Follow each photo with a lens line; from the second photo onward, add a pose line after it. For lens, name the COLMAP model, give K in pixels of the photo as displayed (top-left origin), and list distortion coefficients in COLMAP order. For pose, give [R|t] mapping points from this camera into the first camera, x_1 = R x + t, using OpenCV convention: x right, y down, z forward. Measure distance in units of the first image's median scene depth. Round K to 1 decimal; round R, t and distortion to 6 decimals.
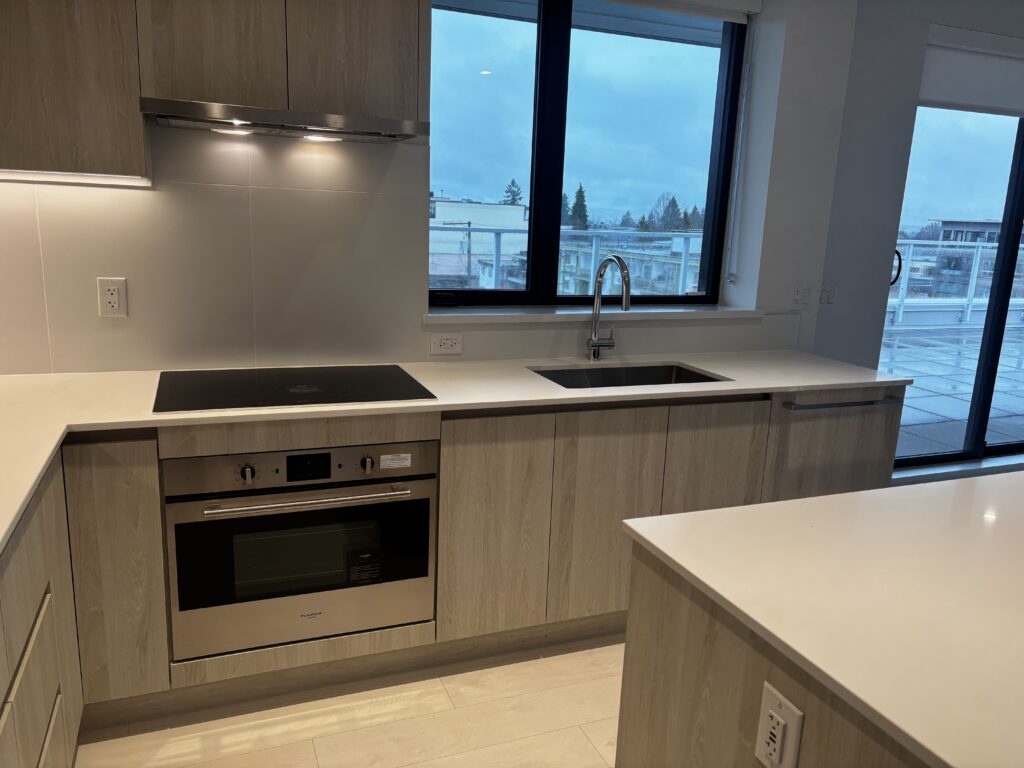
lens RADIAL K [[782.0, 0, 524.7], [0, 782.0, 383.5], [0, 0, 1]] dist [0.028577, -0.007544]
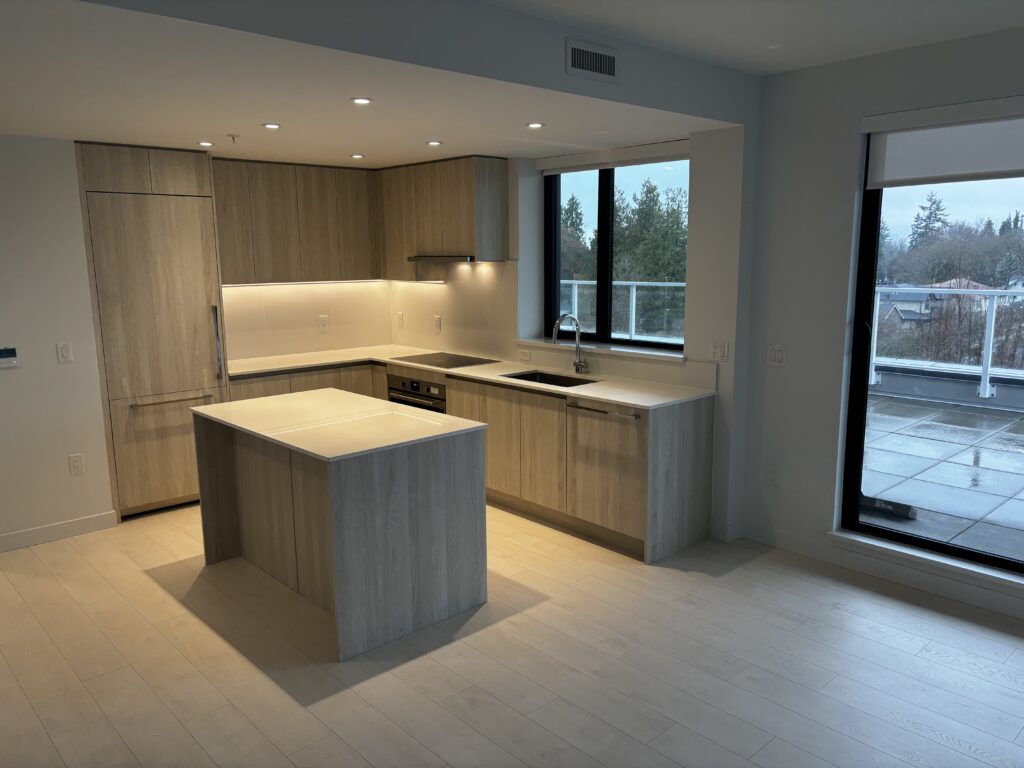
lens RADIAL K [[782.0, 0, 524.7], [0, 782.0, 383.5], [0, 0, 1]] dist [0.028577, -0.007544]
pose [[0.348256, 0.111778, -0.930711, 2.308751], [-0.170760, 0.983817, 0.054261, -0.112609], [0.921715, 0.140032, 0.361707, 0.349366]]
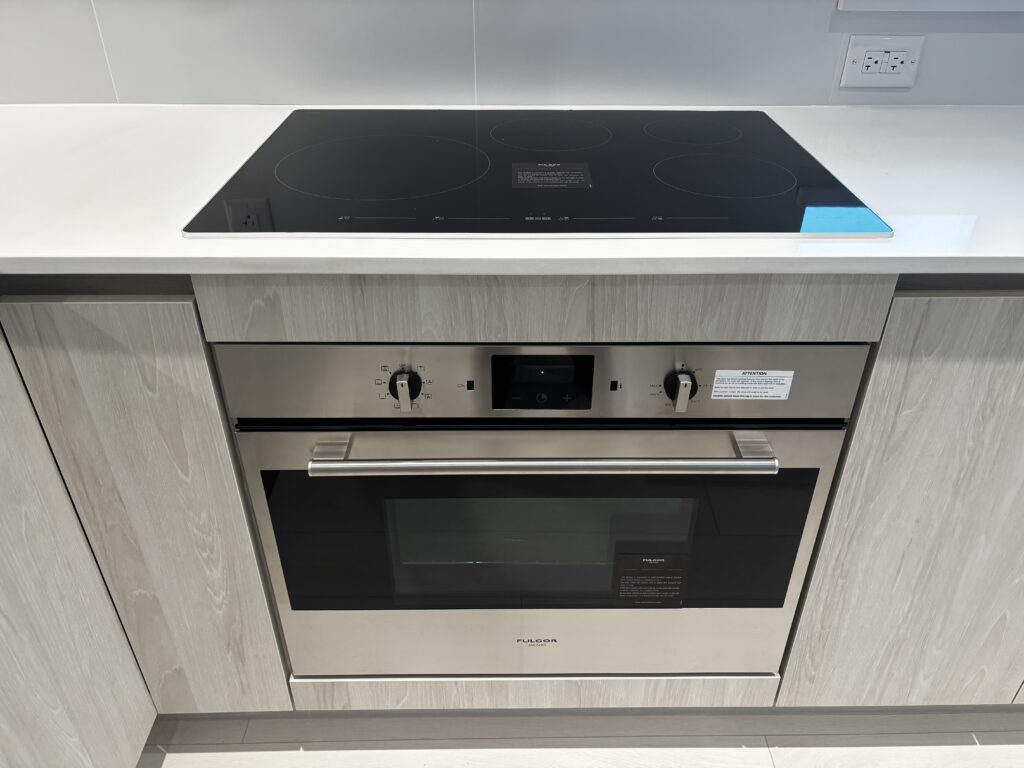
lens RADIAL K [[782.0, 0, 524.7], [0, 782.0, 383.5], [0, 0, 1]] dist [0.028577, -0.007544]
pose [[0.927435, 0.170189, -0.333016, -0.139374], [-0.044738, 0.934549, 0.353011, -0.037816], [0.371298, -0.312497, 0.874347, 0.607575]]
